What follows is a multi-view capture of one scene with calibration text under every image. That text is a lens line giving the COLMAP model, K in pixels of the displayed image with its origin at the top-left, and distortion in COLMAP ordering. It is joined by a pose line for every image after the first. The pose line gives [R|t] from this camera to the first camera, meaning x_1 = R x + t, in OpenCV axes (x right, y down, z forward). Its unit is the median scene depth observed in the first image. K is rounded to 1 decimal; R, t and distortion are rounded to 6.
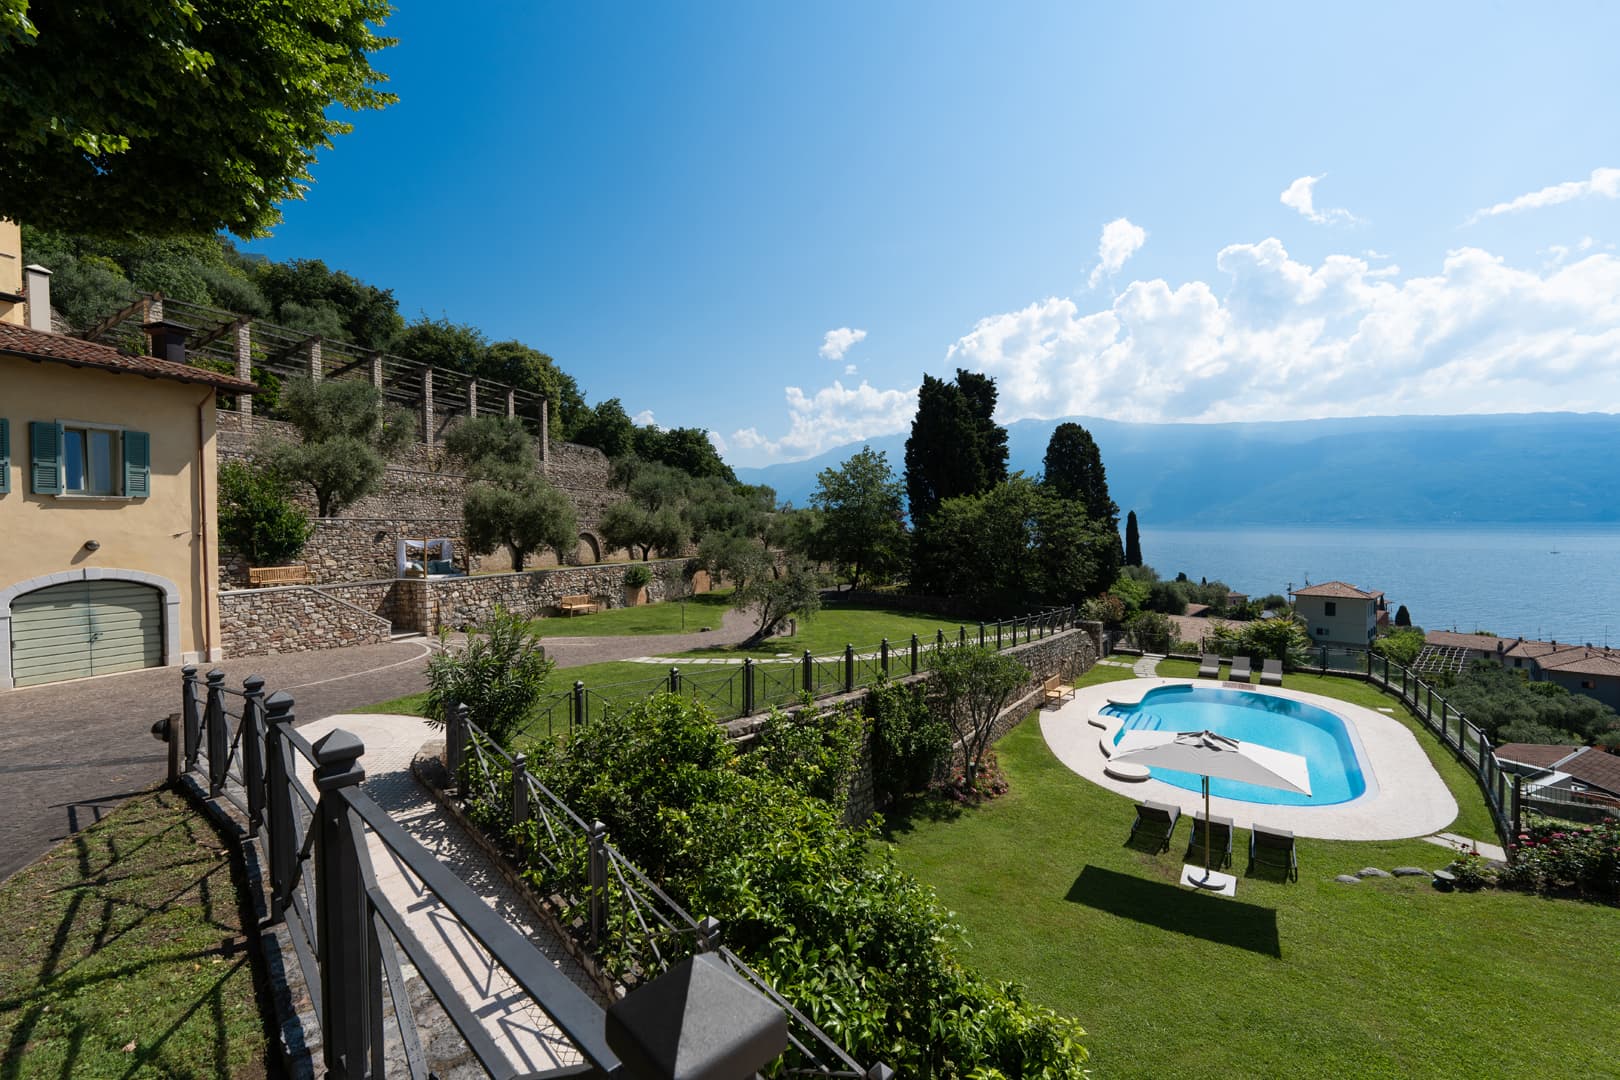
lens RADIAL K [[659.4, 0, 808.4], [0, 659.4, 538.1], [0, 0, 1]] dist [-0.002476, 0.000156]
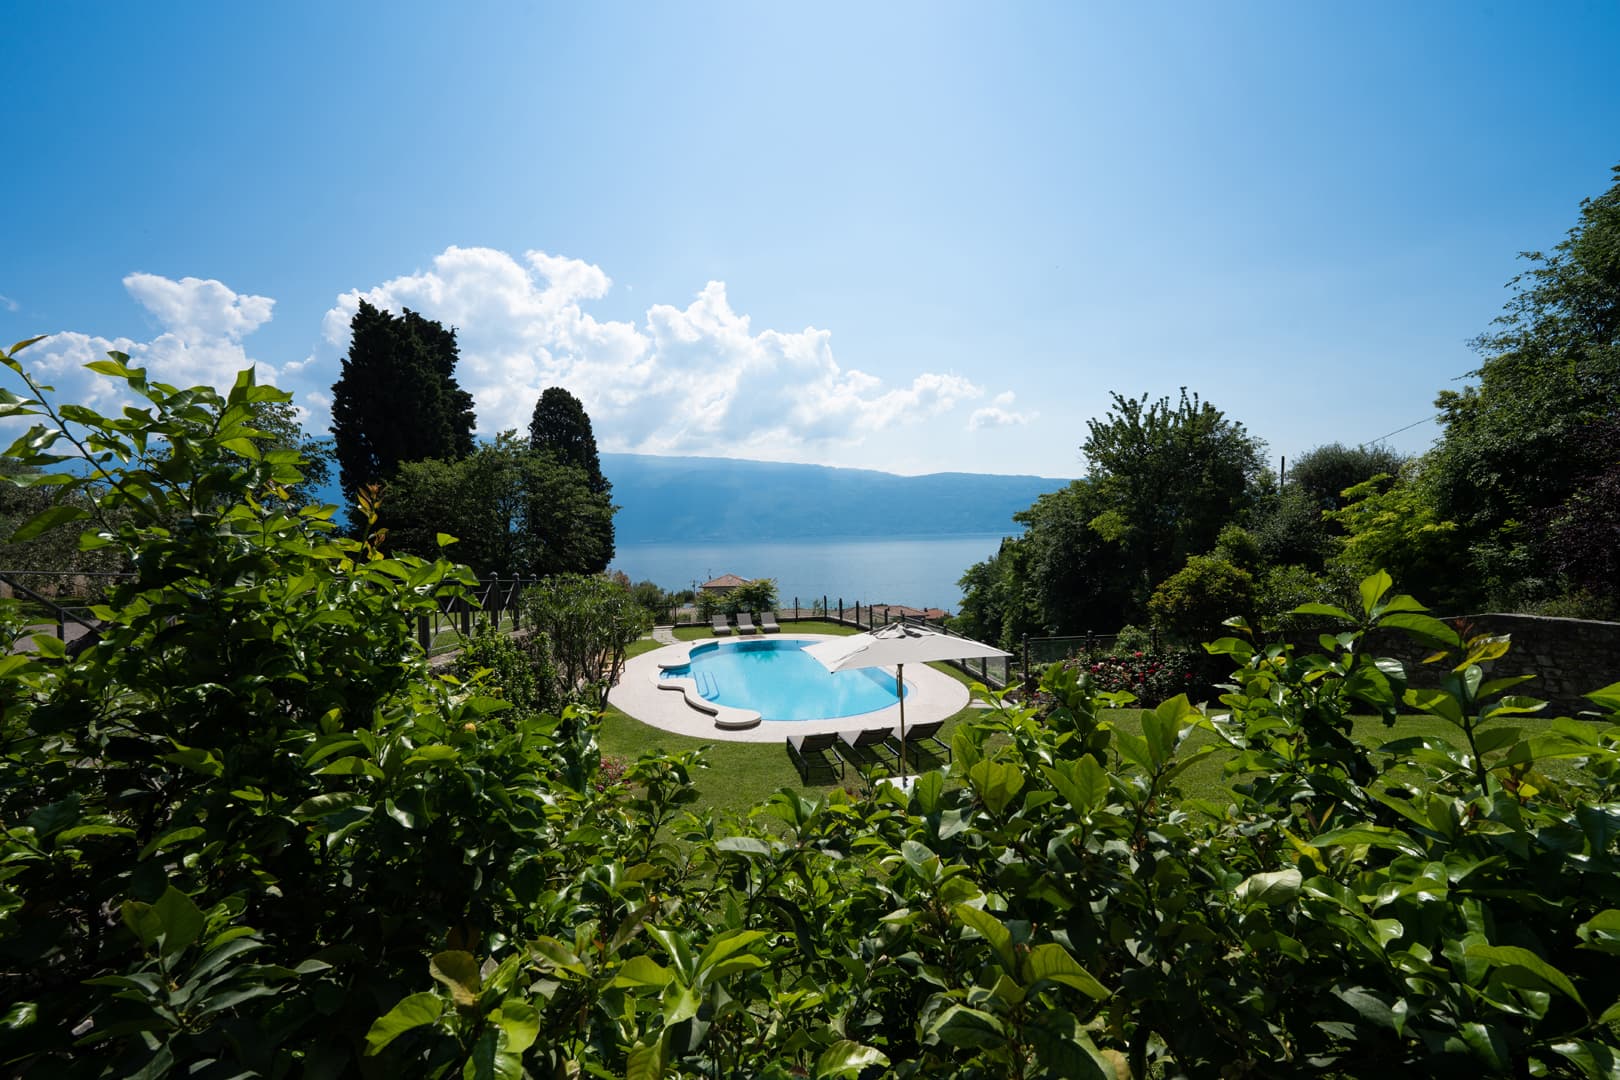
lens RADIAL K [[659.4, 0, 815.3], [0, 659.4, 542.2], [0, 0, 1]] dist [-0.002476, 0.000156]
pose [[0.664508, -0.020326, 0.747004, -0.064761], [0.037880, 0.999261, -0.006506, 0.074933], [-0.746320, 0.032620, 0.664787, 0.193631]]
